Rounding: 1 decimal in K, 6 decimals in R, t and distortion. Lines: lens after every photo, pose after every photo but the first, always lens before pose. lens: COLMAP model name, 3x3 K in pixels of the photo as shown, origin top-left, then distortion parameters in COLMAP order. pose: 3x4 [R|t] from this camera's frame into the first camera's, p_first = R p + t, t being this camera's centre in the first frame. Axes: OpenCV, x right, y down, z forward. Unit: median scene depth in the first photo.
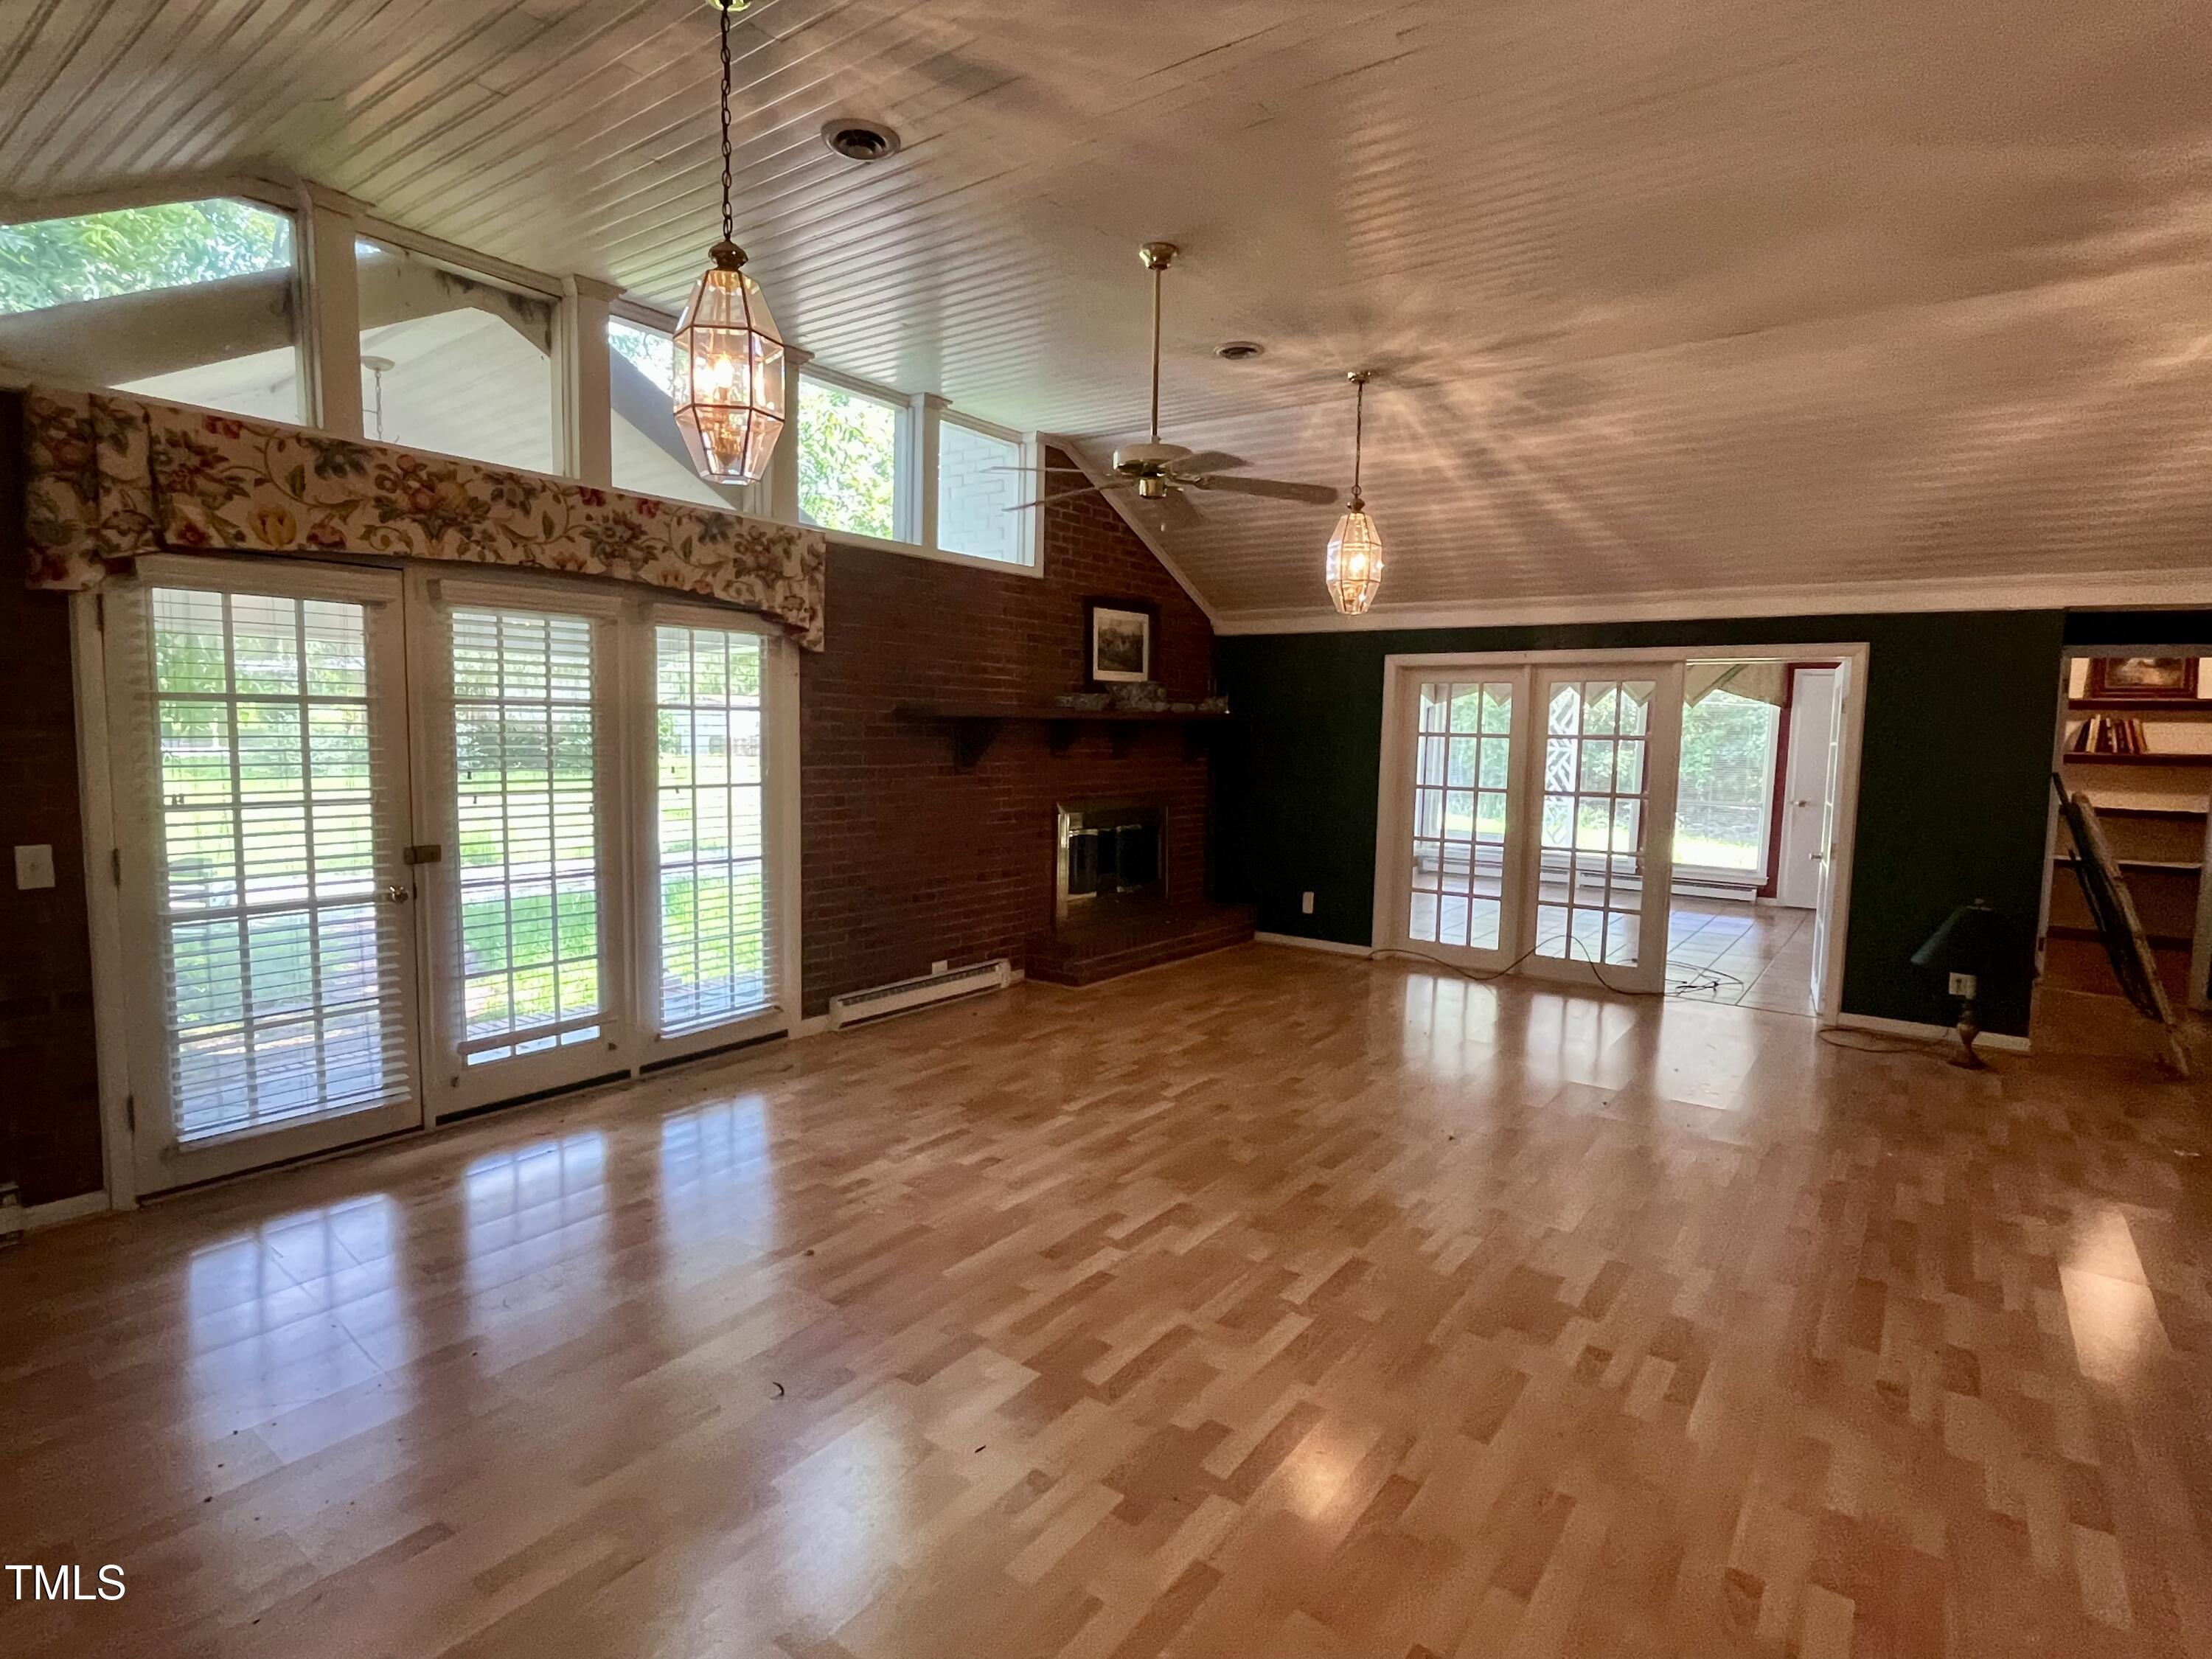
lens RADIAL K [[1130.8, 0, 1093.2], [0, 1130.8, 831.5], [0, 0, 1]] dist [0.000471, -0.002525]
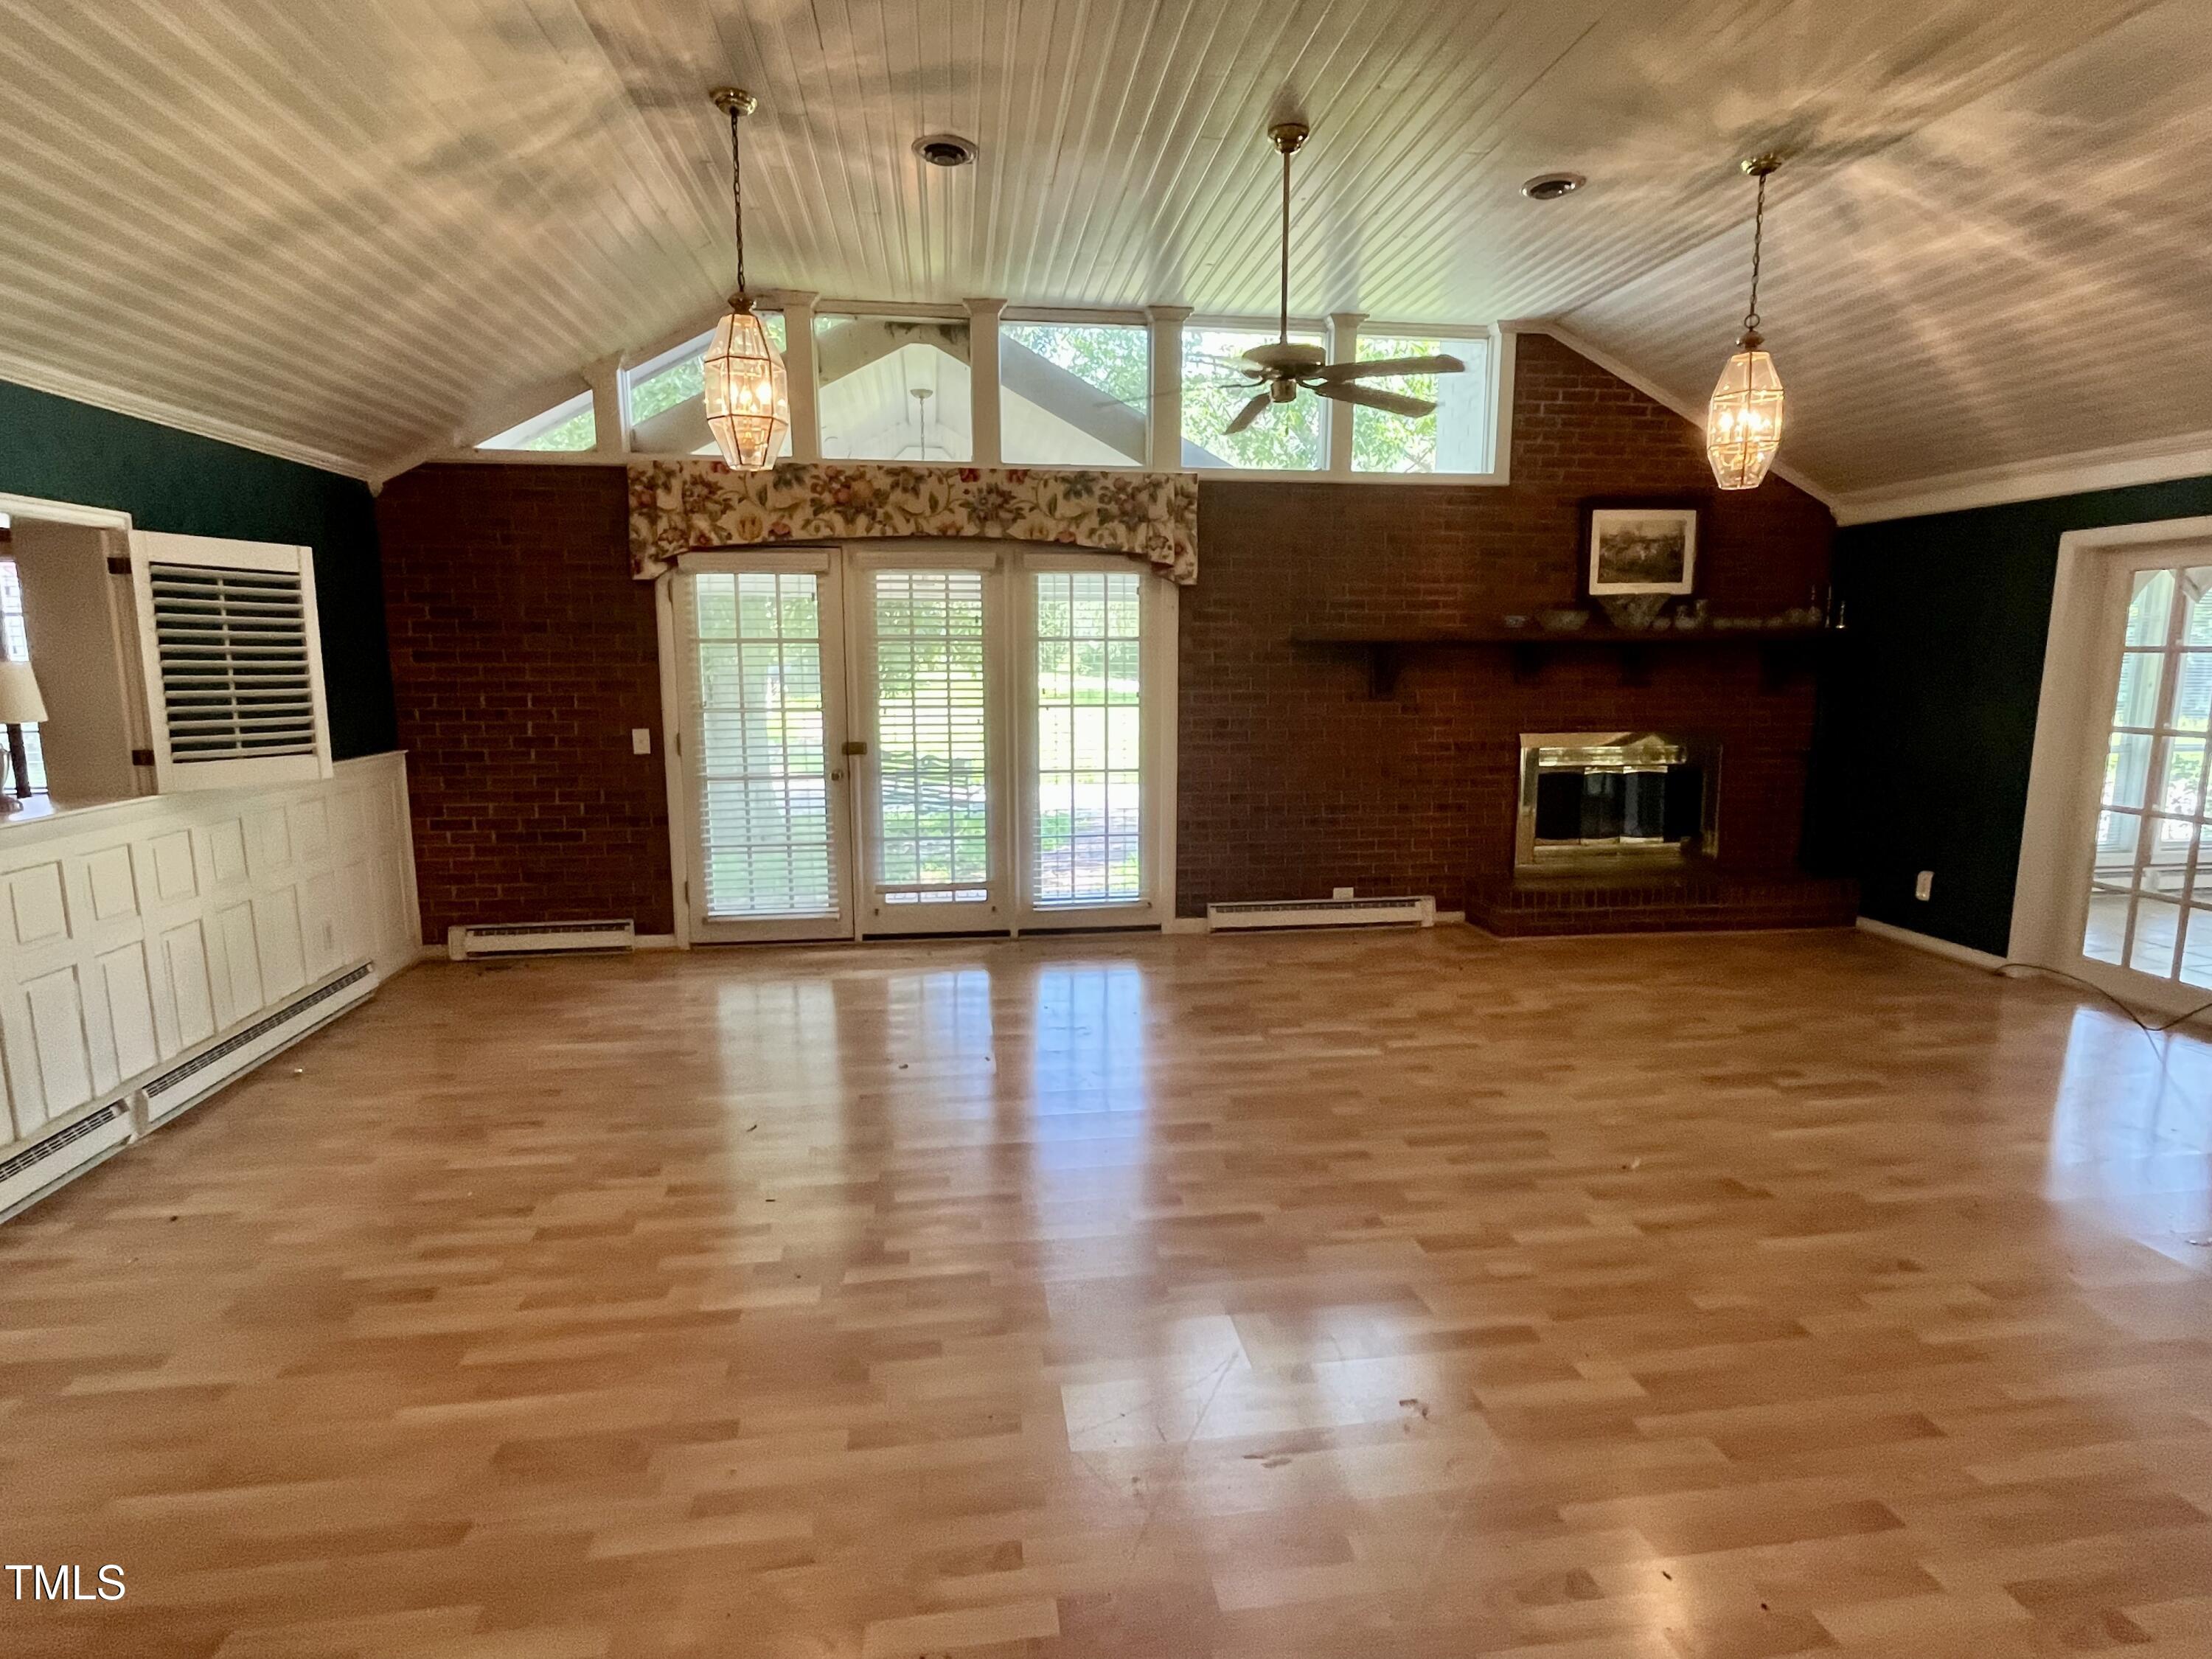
lens RADIAL K [[1130.8, 0, 1100.6], [0, 1130.8, 824.8], [0, 0, 1]] dist [0.000471, -0.002525]
pose [[0.705820, 0.085548, -0.703207, 0.519160], [-0.051962, 0.996259, 0.069044, 0.001519], [0.706483, -0.012192, 0.707625, 0.172823]]
